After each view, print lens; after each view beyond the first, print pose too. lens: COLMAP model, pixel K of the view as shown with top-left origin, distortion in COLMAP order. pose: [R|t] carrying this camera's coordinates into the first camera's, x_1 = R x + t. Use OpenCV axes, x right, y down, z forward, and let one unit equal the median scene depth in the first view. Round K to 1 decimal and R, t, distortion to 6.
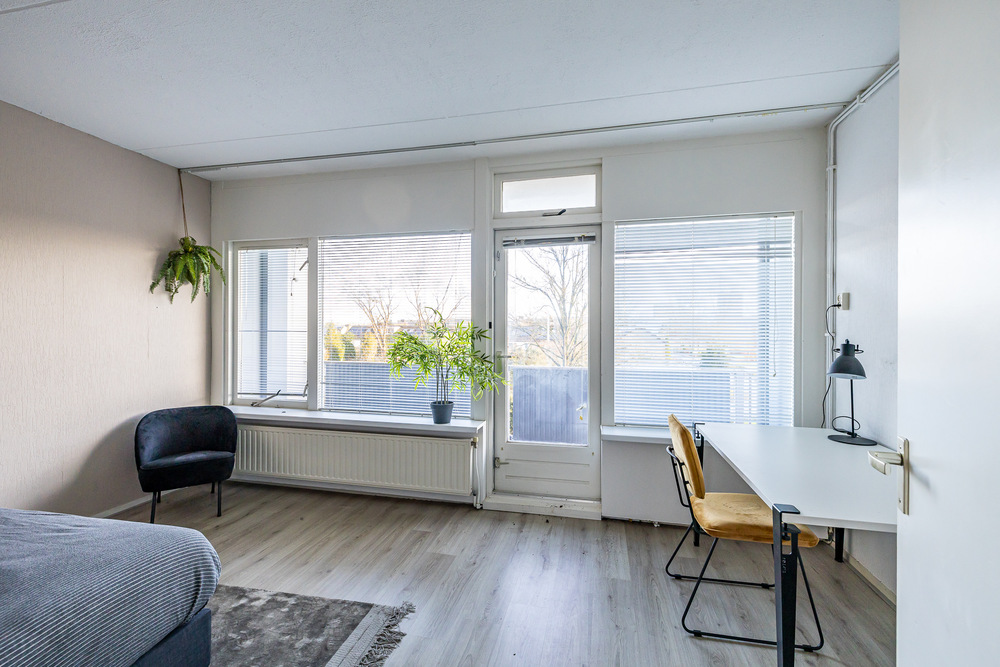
lens RADIAL K [[422.3, 0, 501.3], [0, 422.3, 330.5], [0, 0, 1]] dist [-0.000274, -0.000104]
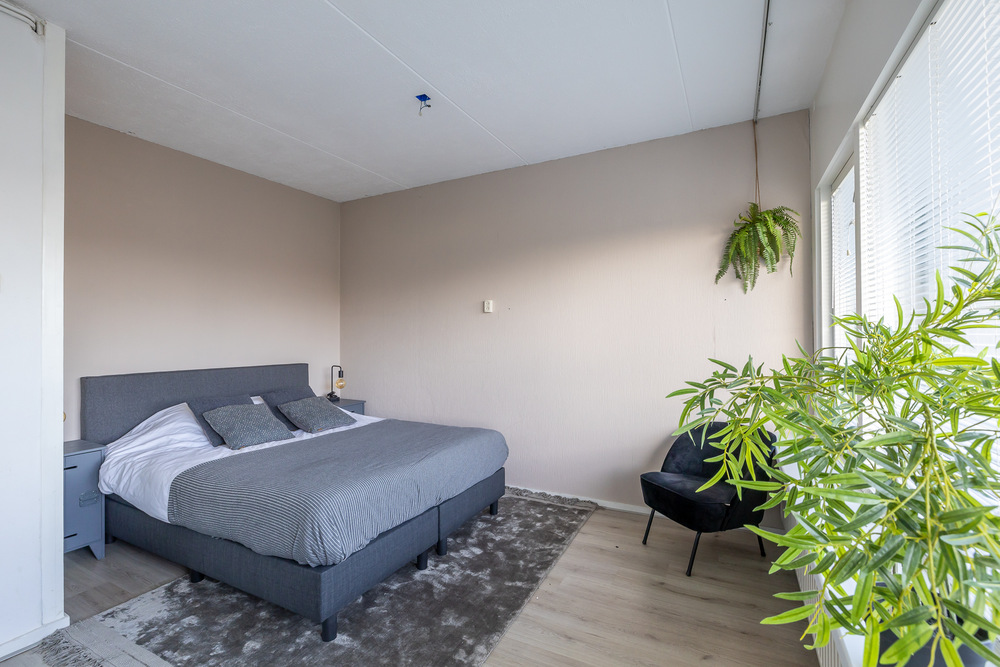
lens RADIAL K [[453.0, 0, 497.8], [0, 453.0, 335.7], [0, 0, 1]] dist [-0.000314, 0.000042]
pose [[-0.240930, -0.001492, -0.970541, 0.164788], [0.004621, 0.999986, -0.002685, 0.017014], [0.970531, -0.005132, -0.240920, 0.804199]]
